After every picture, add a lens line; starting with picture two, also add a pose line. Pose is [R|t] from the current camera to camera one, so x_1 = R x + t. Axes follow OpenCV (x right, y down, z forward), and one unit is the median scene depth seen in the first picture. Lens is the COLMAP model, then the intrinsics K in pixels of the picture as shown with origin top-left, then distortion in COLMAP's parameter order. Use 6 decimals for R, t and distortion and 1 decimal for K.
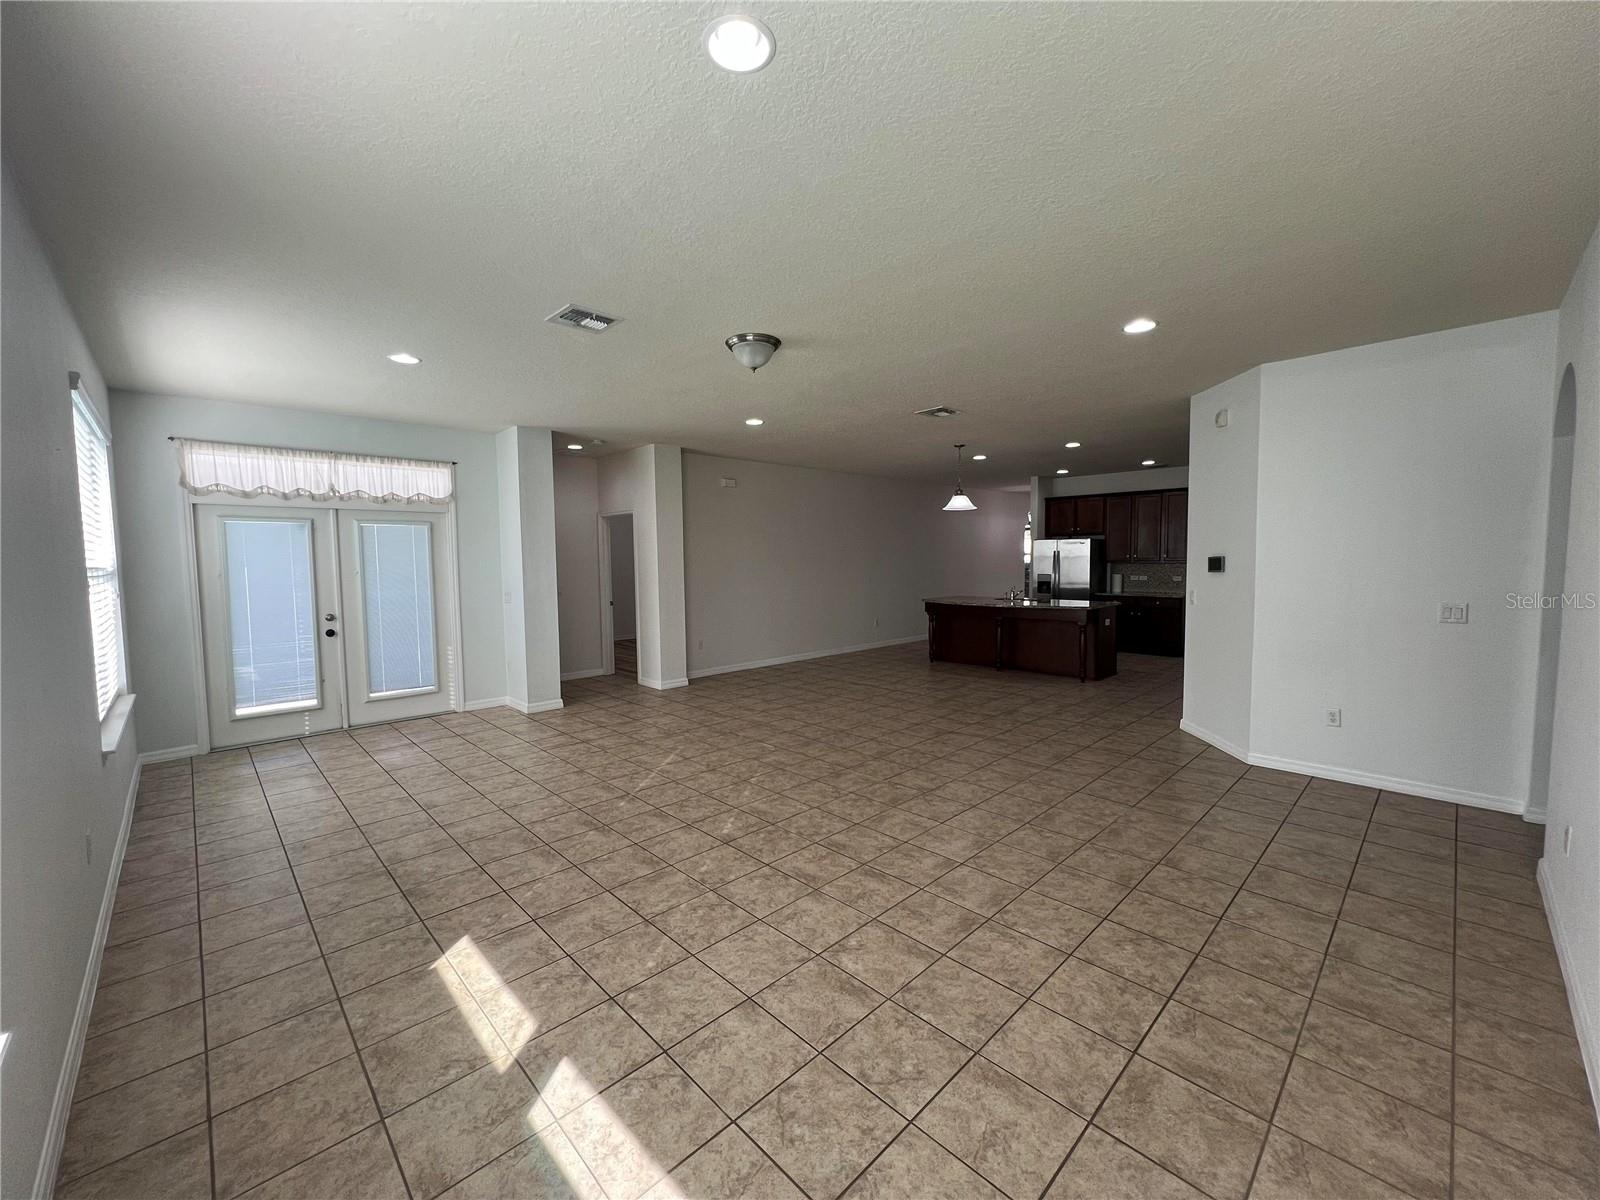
lens RADIAL K [[636.0, 0, 805.1], [0, 636.0, 598.3], [0, 0, 1]] dist [-0.002805, 0.000816]
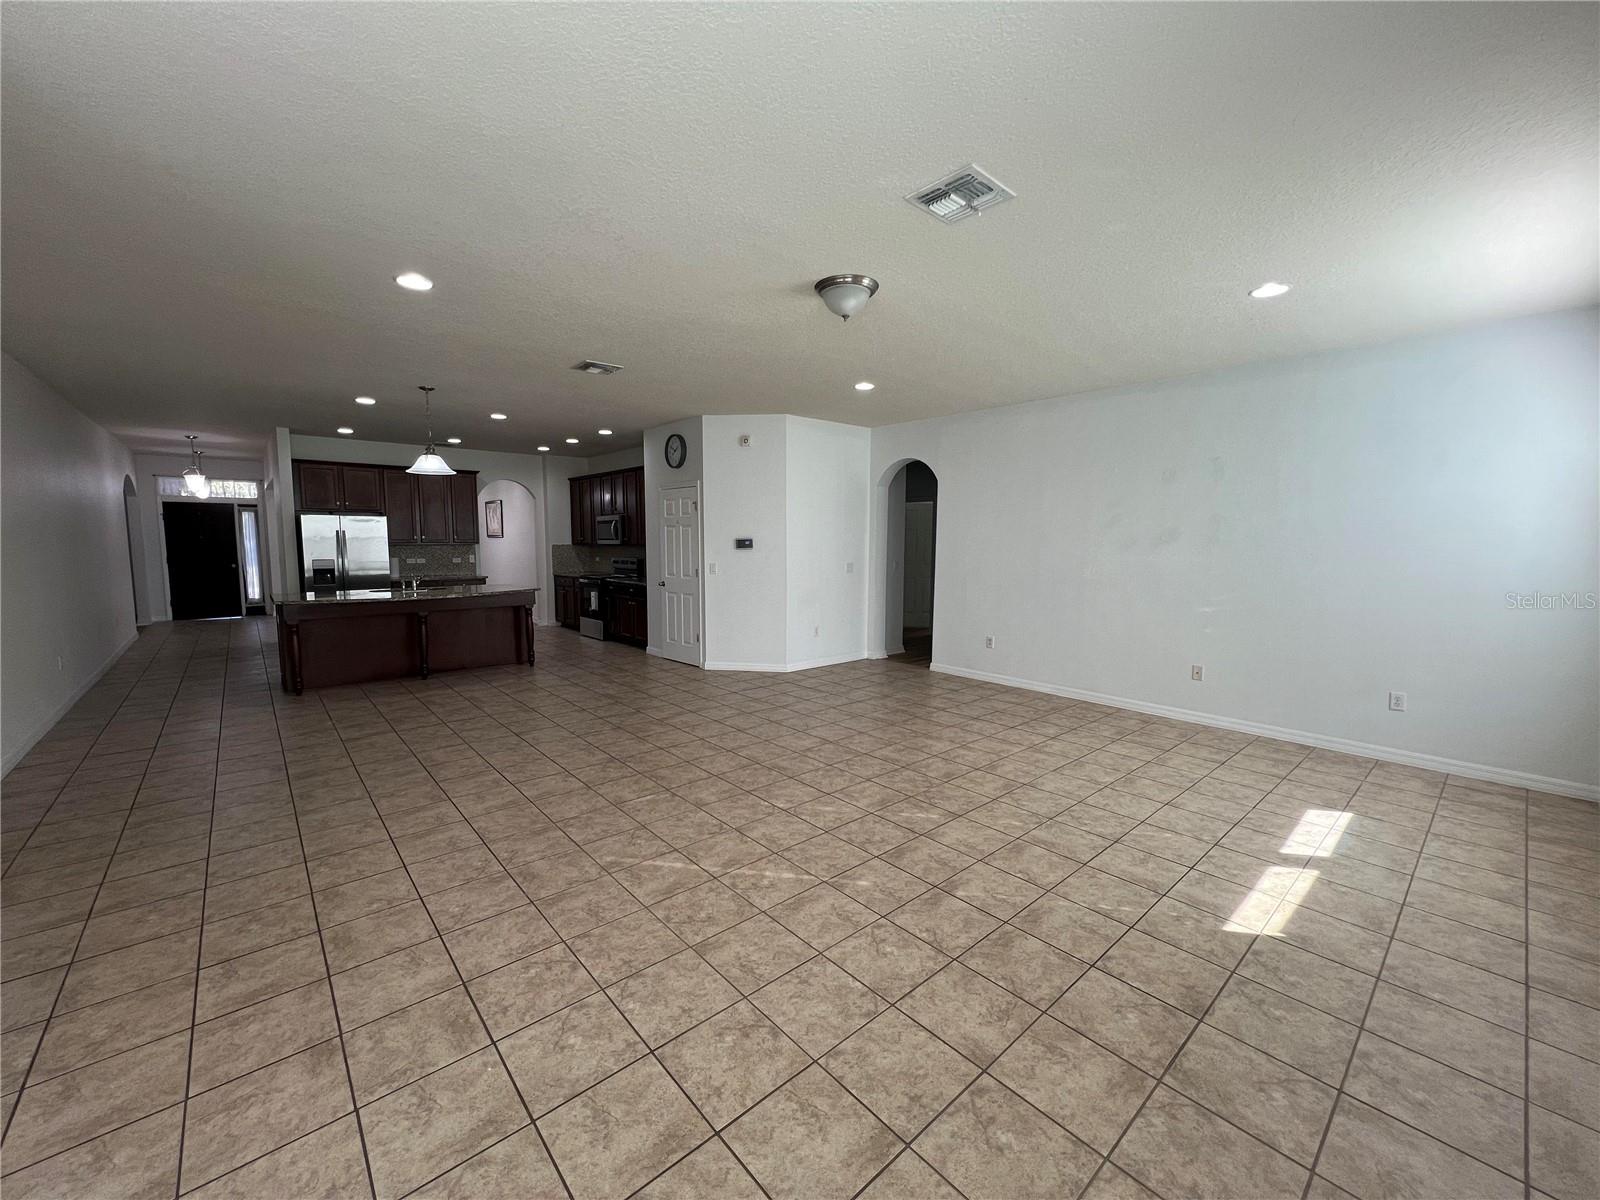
lens RADIAL K [[636.0, 0, 798.0], [0, 636.0, 590.3], [0, 0, 1]] dist [-0.002805, 0.000816]
pose [[0.057645, -0.071144, 0.995799, -1.076648], [0.059676, 0.995920, 0.067698, -0.054612], [-0.996552, 0.055523, 0.061655, 1.126045]]
